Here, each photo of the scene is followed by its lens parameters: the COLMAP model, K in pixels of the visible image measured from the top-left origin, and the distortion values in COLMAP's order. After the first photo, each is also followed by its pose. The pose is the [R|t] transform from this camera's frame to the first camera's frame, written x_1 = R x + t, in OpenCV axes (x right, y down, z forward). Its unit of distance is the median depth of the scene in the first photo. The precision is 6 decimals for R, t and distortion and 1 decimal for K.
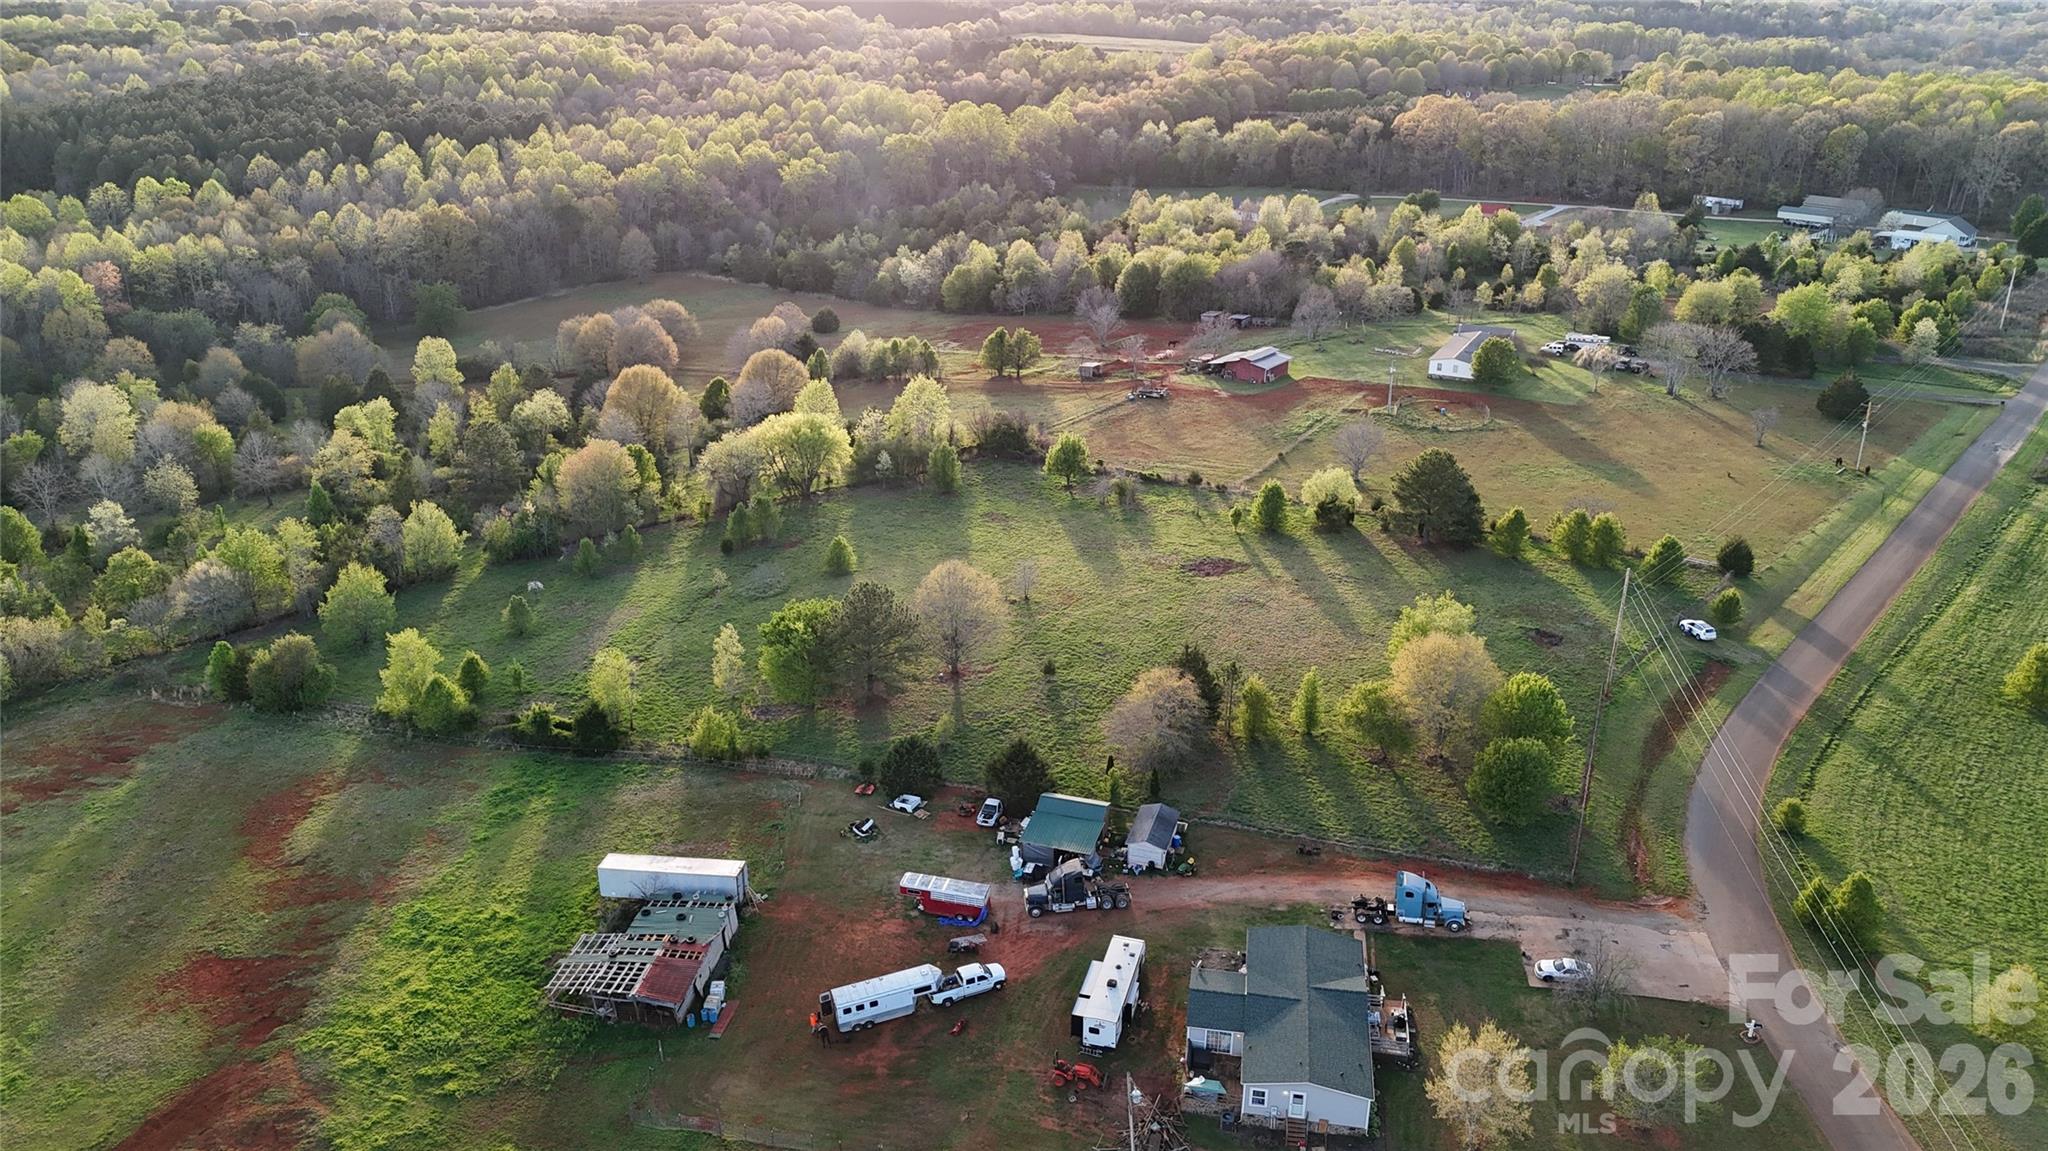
lens RADIAL K [[1442.6, 0, 1024.1], [0, 1442.6, 577.0], [0, 0, 1]] dist [0.036623, -0.038210]
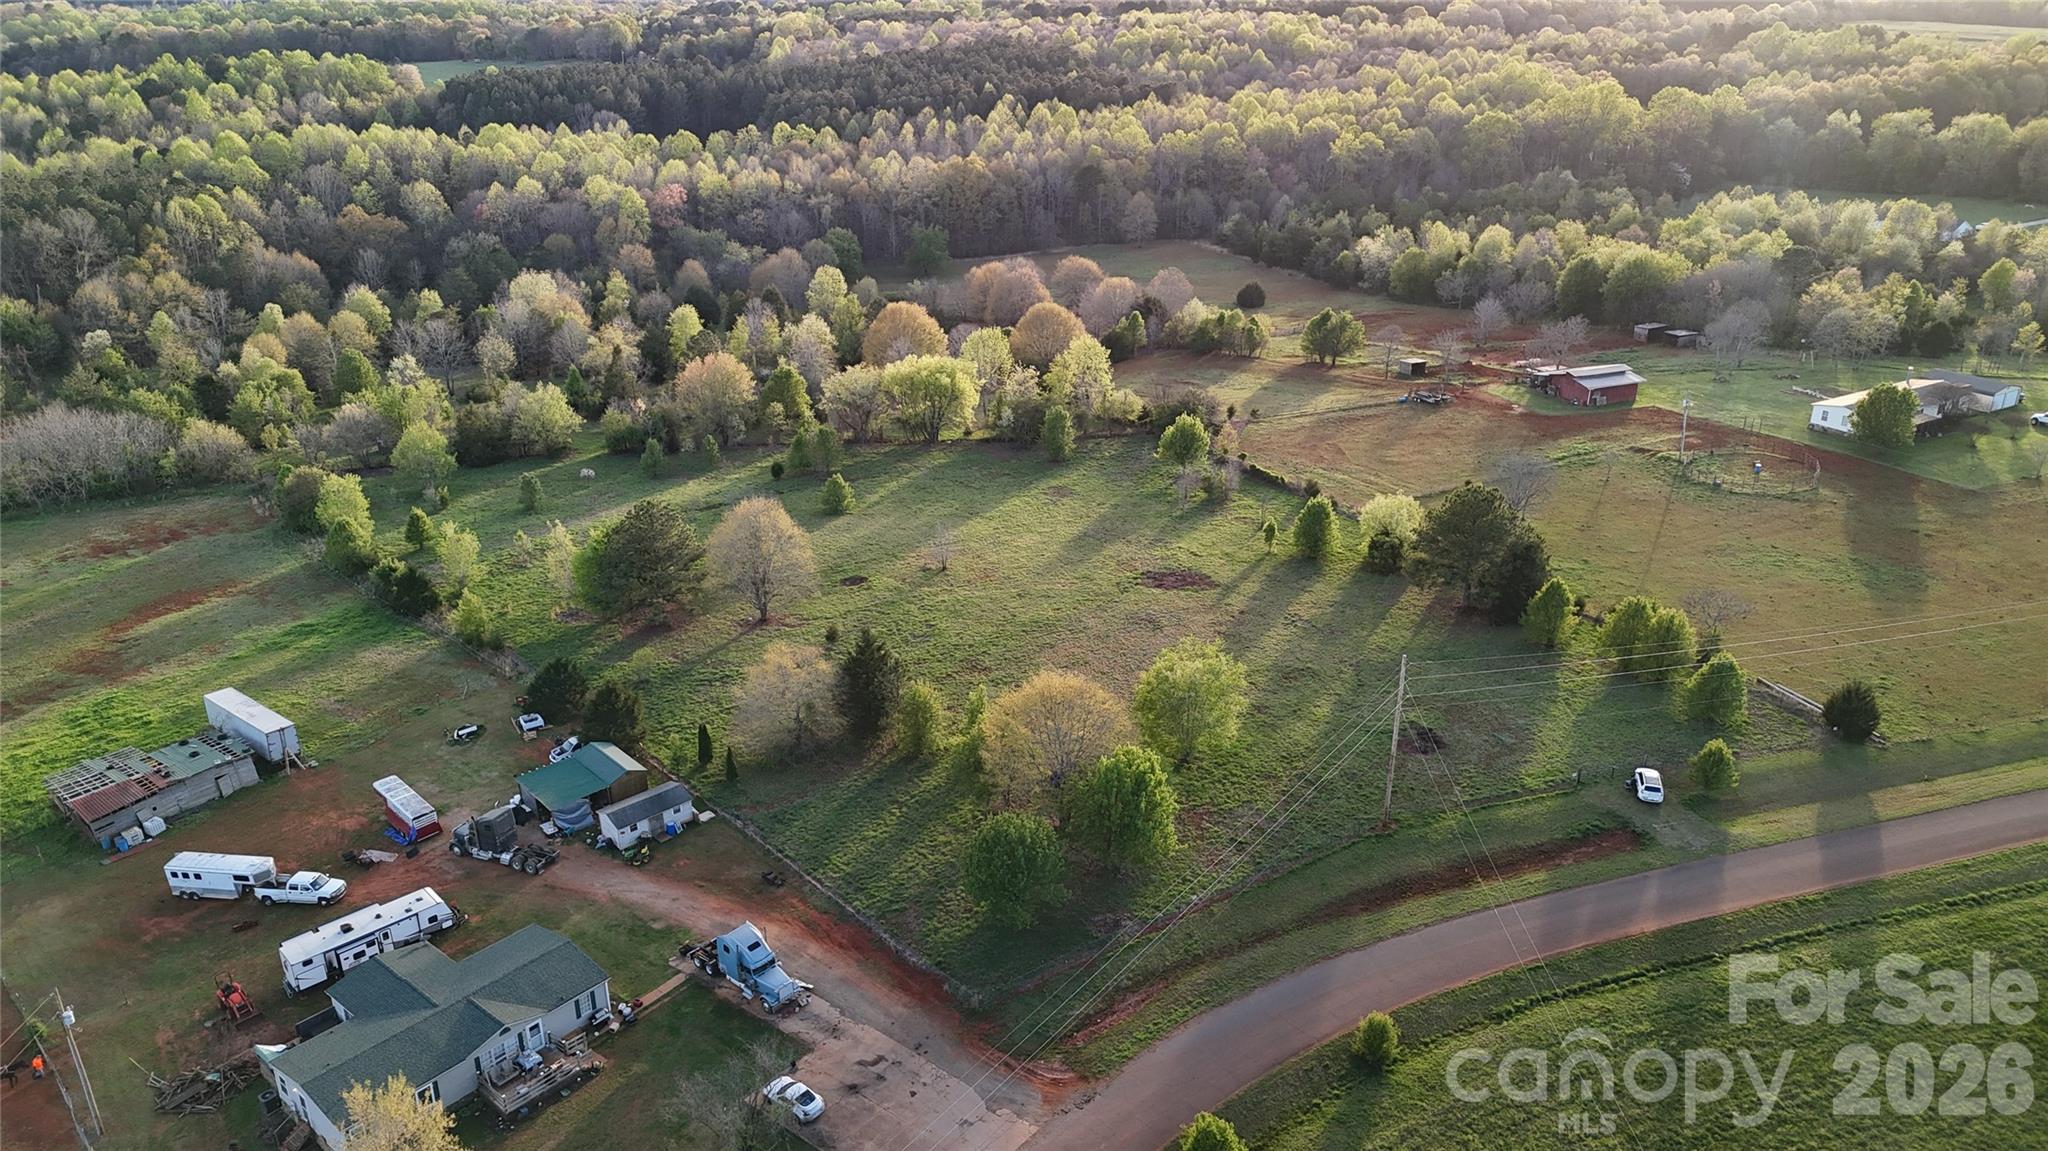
lens RADIAL K [[1442.6, 0, 1023.9], [0, 1442.6, 575.2], [0, 0, 1]] dist [0.036623, -0.038210]
pose [[0.859893, 0.189688, -0.473923, 0.280383], [-0.187792, 0.980839, 0.051849, -0.022597], [0.474677, 0.044414, 0.879039, 0.131478]]
